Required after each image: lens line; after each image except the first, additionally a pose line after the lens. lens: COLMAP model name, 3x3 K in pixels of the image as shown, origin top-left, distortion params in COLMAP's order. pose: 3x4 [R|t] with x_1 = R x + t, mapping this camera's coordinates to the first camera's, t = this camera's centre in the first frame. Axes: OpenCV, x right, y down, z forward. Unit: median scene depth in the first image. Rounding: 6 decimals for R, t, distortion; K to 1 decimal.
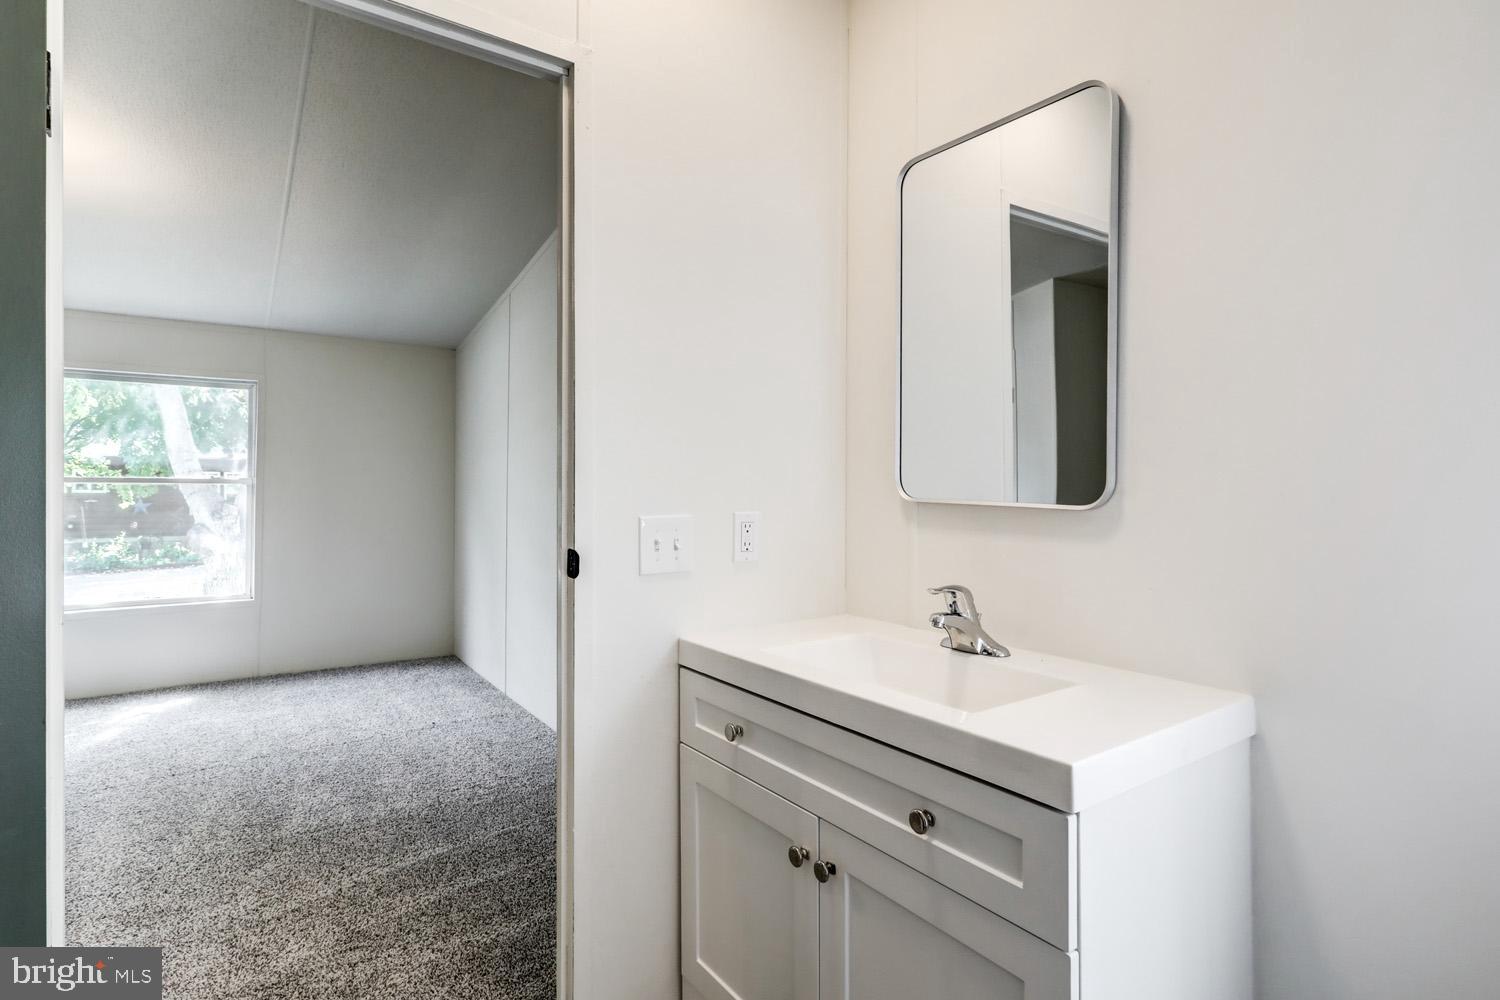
lens RADIAL K [[761.0, 0, 750.0], [0, 761.0, 500.0], [0, 0, 1]] dist [0.000005, -0.000005]
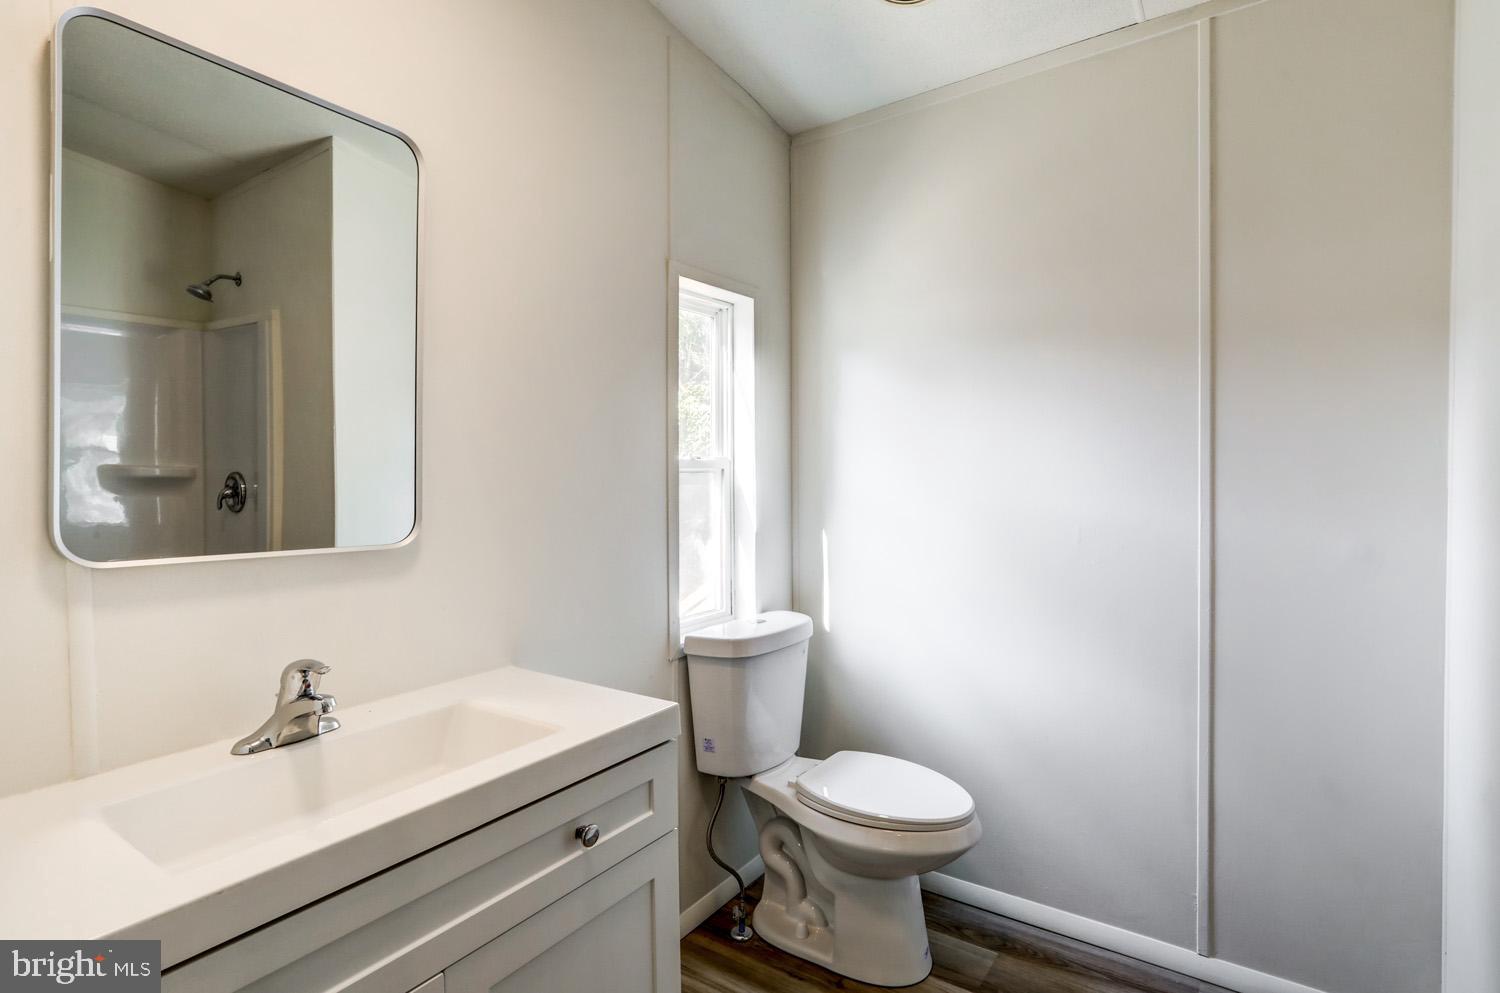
lens RADIAL K [[724.5, 0, 750.0], [0, 724.5, 496.5], [0, 0, 1]] dist [0.000007, -0.000005]
pose [[-0.345083, -0.002185, 0.938569, -0.632402], [0.016435, 0.999830, 0.008370, -0.065479], [-0.938428, 0.018313, -0.344989, 0.817181]]
